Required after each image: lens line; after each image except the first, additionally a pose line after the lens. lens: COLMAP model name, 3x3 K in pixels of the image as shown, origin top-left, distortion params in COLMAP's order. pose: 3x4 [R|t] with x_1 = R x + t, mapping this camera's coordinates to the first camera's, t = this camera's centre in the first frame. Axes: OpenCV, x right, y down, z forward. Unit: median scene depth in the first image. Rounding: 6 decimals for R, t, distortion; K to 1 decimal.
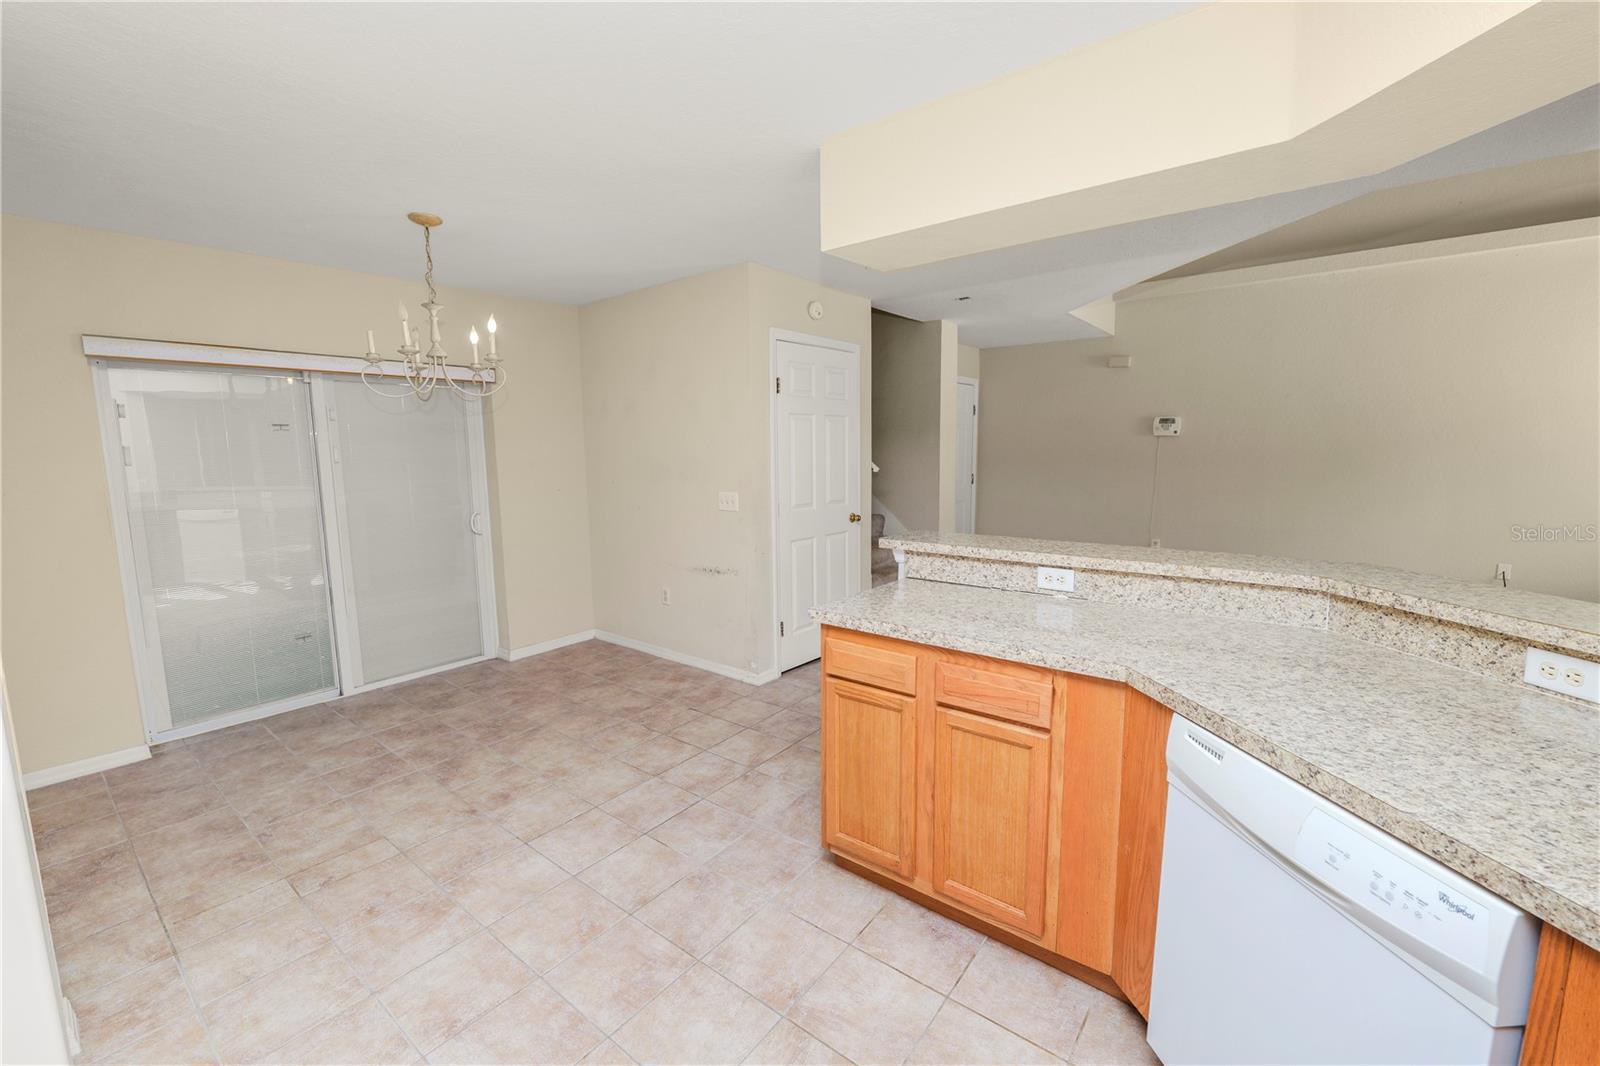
lens RADIAL K [[656.0, 0, 802.5], [0, 656.0, 529.3], [0, 0, 1]] dist [-0.008372, 0.000262]
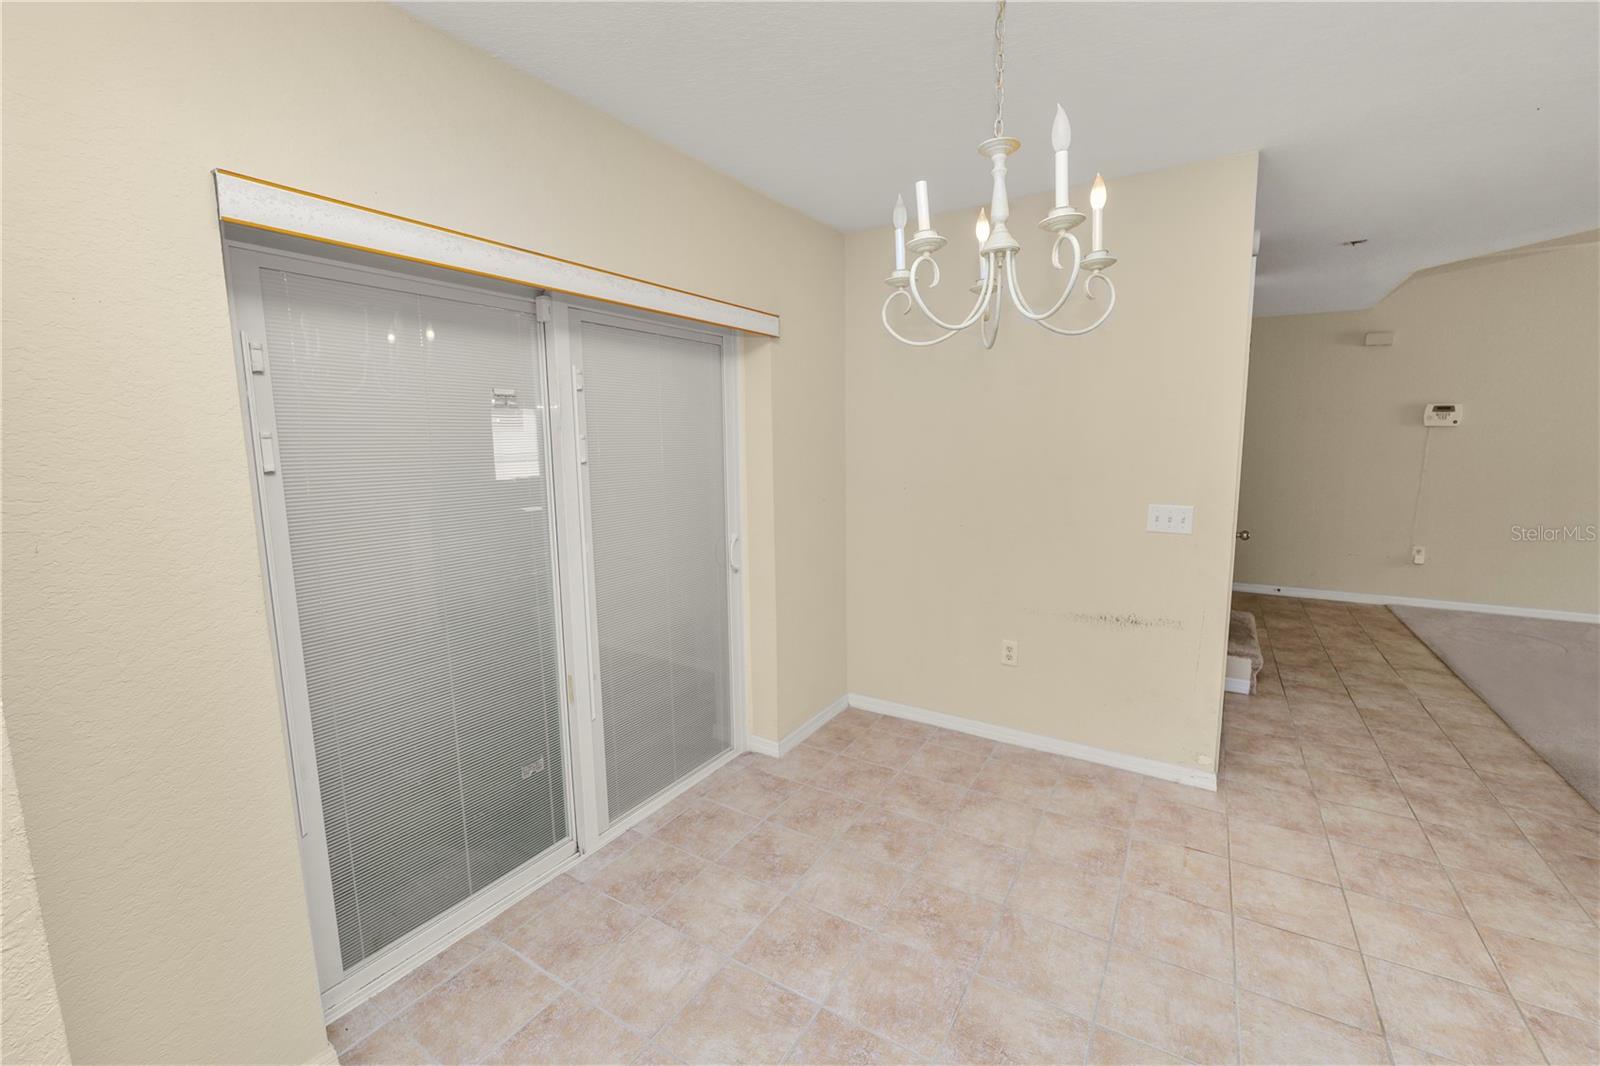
lens RADIAL K [[656.0, 0, 802.5], [0, 656.0, 529.3], [0, 0, 1]] dist [-0.008372, 0.000262]
pose [[0.993360, -0.014509, 0.114125, -0.545815], [0.013284, 0.999846, 0.011492, -0.043368], [-0.114275, -0.009900, 0.993400, 0.370762]]
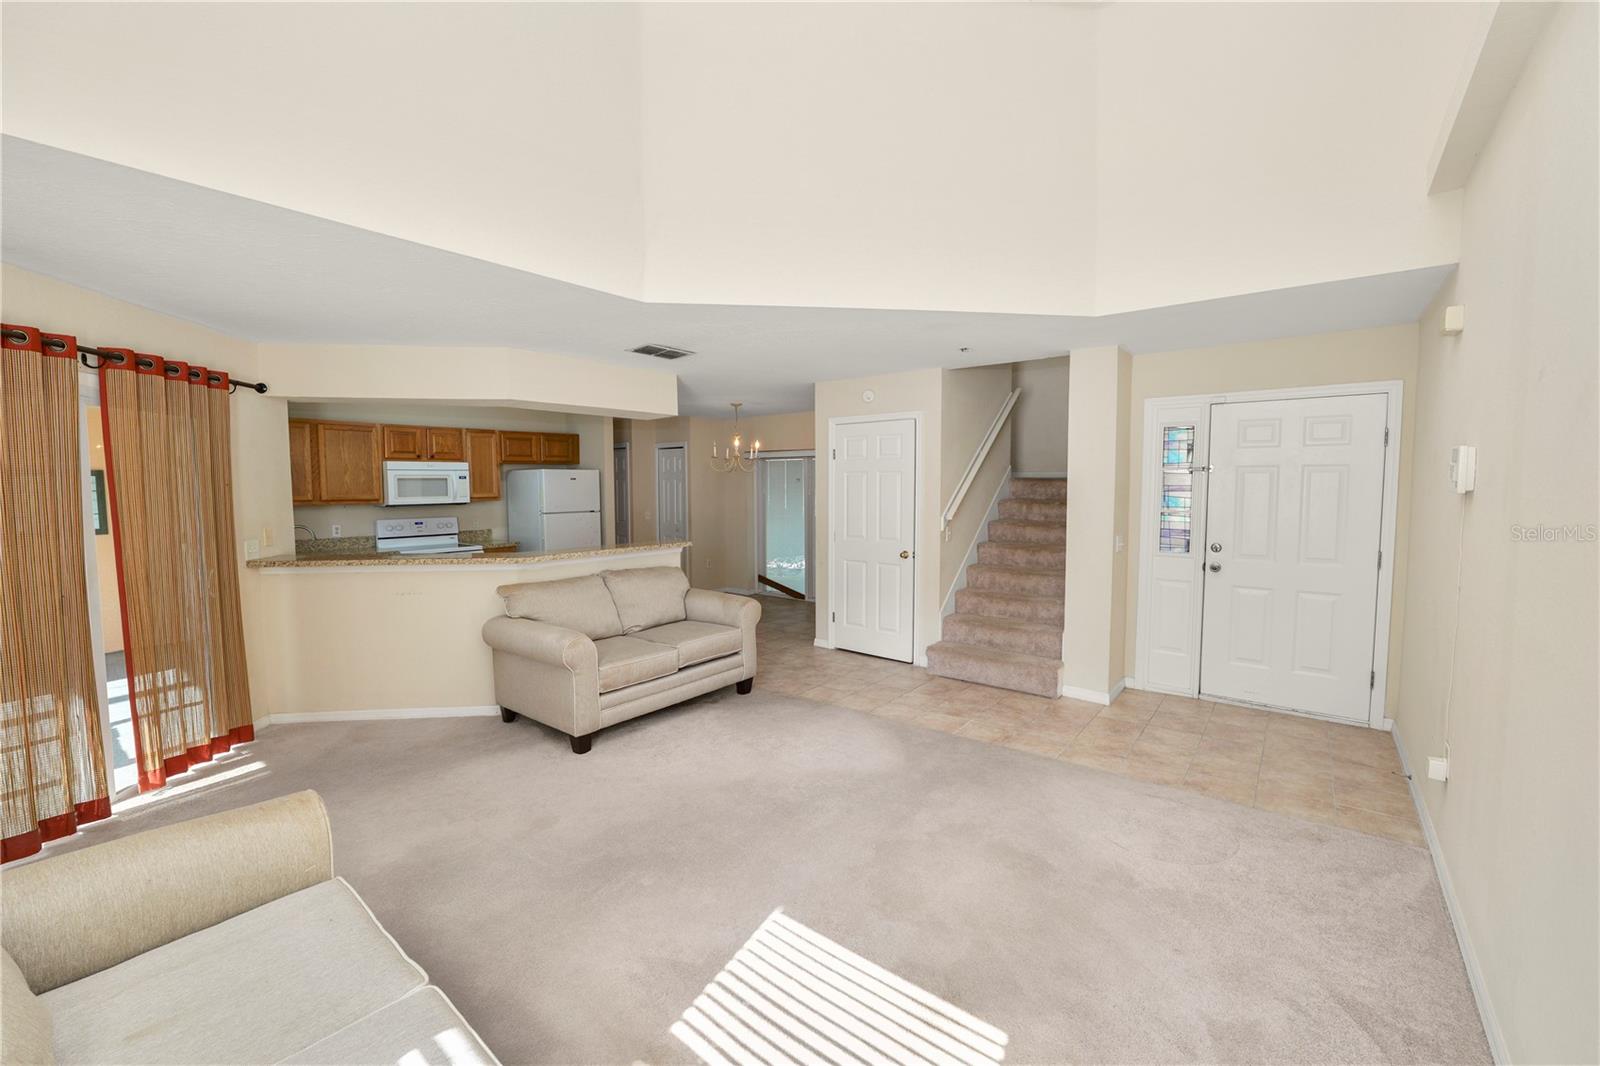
lens RADIAL K [[656.0, 0, 802.5], [0, 656.0, 529.3], [0, 0, 1]] dist [-0.008372, 0.000262]
pose [[-0.002209, 0.075328, -0.997156, 1.365791], [-0.124624, 0.989364, 0.075015, -0.144718], [0.992202, 0.124436, 0.007202, 0.876192]]
